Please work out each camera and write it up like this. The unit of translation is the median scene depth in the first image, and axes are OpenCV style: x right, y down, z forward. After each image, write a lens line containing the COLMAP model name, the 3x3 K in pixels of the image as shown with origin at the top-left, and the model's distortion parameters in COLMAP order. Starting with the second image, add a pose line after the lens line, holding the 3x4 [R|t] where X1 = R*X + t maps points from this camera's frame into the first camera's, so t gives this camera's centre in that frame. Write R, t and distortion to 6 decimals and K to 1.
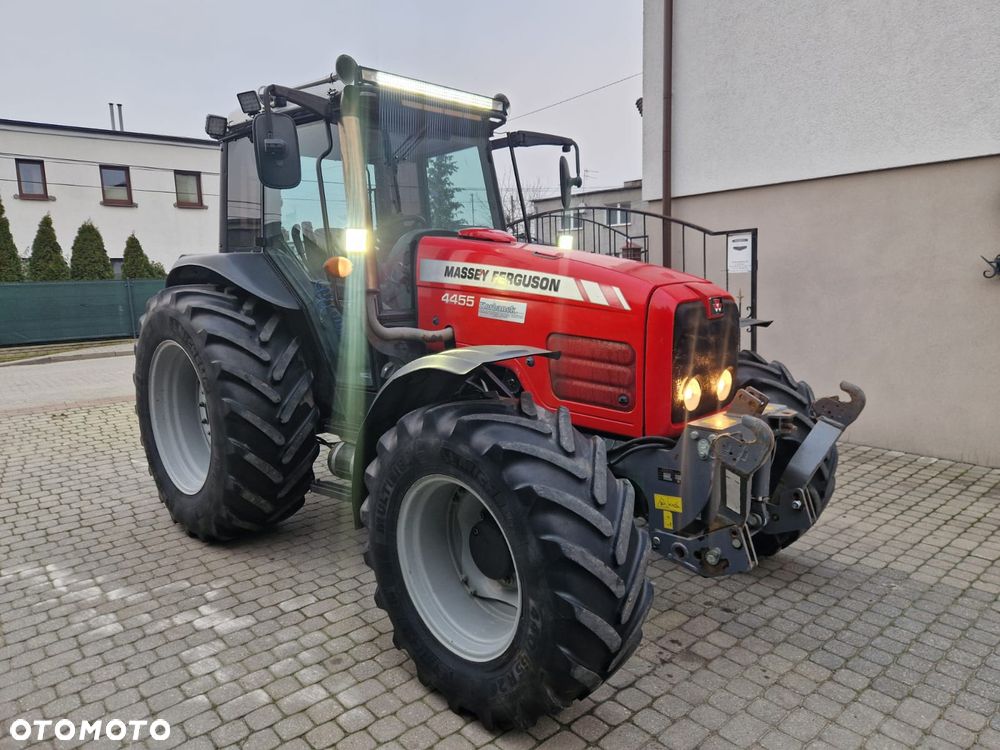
lens RADIAL K [[664.1, 0, 495.6], [0, 664.1, 375.0], [0, 0, 1]] dist [0.065203, -0.054644]
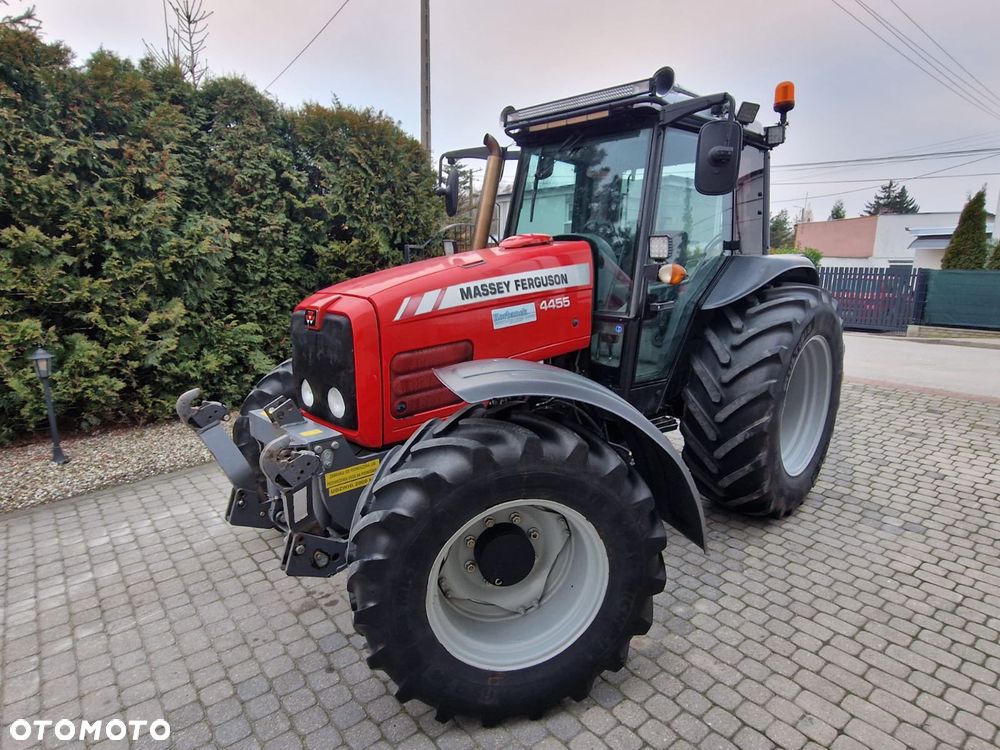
lens RADIAL K [[566.7, 0, 496.0], [0, 566.7, 377.7], [0, 0, 1]] dist [0.001755, -0.000585]
pose [[-0.012643, 0.227642, -0.973663, 0.993718], [-0.164880, 0.959937, 0.226574, -0.214586], [0.986233, 0.163402, 0.025397, 1.050837]]
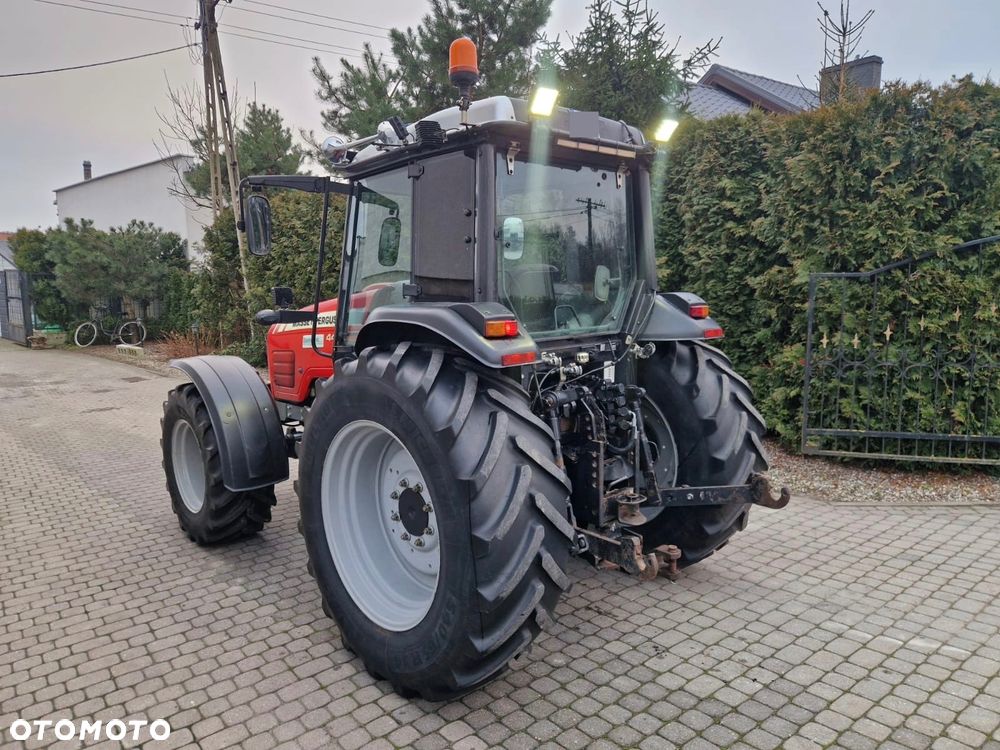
lens RADIAL K [[670.5, 0, 502.7], [0, 670.5, 371.5], [0, 0, 1]] dist [0.065739, -0.054117]
pose [[-0.999015, 0.035898, 0.026095, -0.306797], [0.041912, 0.956486, 0.288751, -0.462483], [-0.014594, 0.289560, -0.957048, 2.515063]]
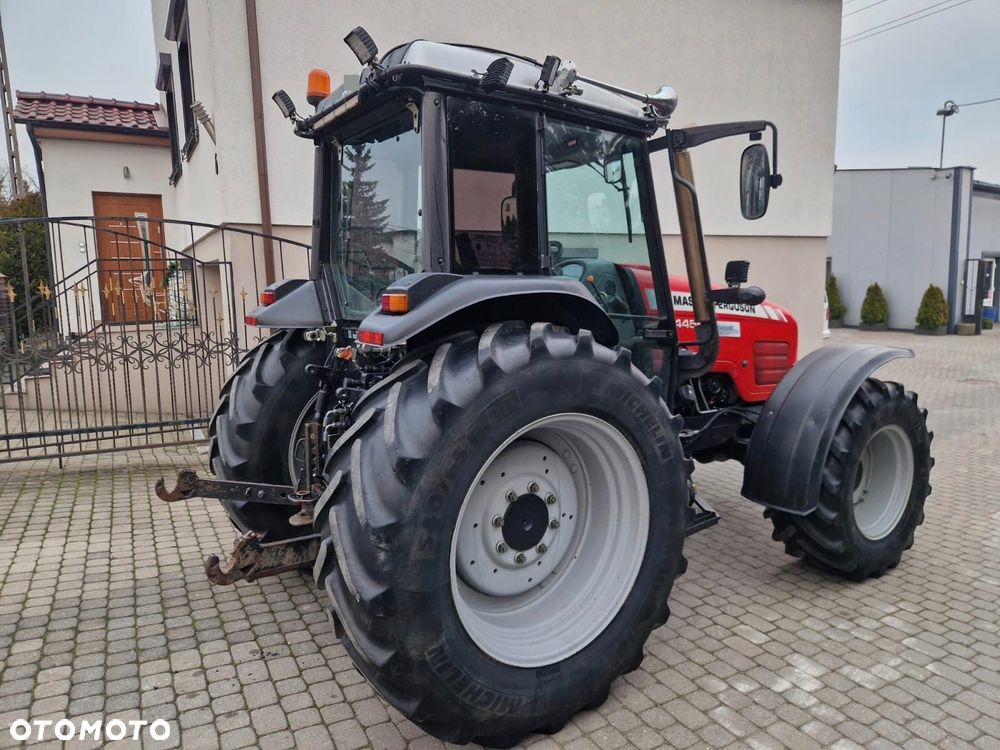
lens RADIAL K [[670.5, 0, 502.7], [0, 670.5, 371.5], [0, 0, 1]] dist [0.065739, -0.054117]
pose [[0.184796, -0.099392, 0.977738, -1.315909], [0.159567, 0.984706, 0.069941, -0.169768], [-0.969737, 0.143090, 0.197829, 1.116075]]
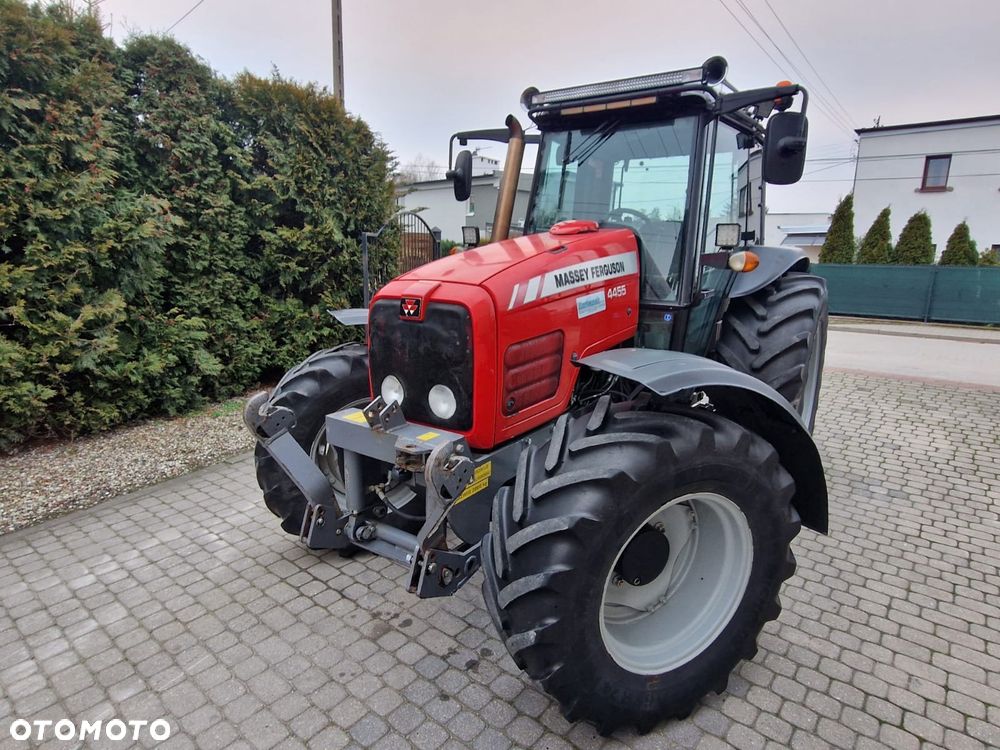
lens RADIAL K [[567.7, 0, 496.5], [0, 567.7, 376.3], [0, 0, 1]] dist [-0.001884, 0.001431]
pose [[0.181843, 0.234569, -0.954940, 0.925963], [-0.176425, 0.963156, 0.202991, -0.158402], [0.967371, 0.131563, 0.216527, 0.789944]]
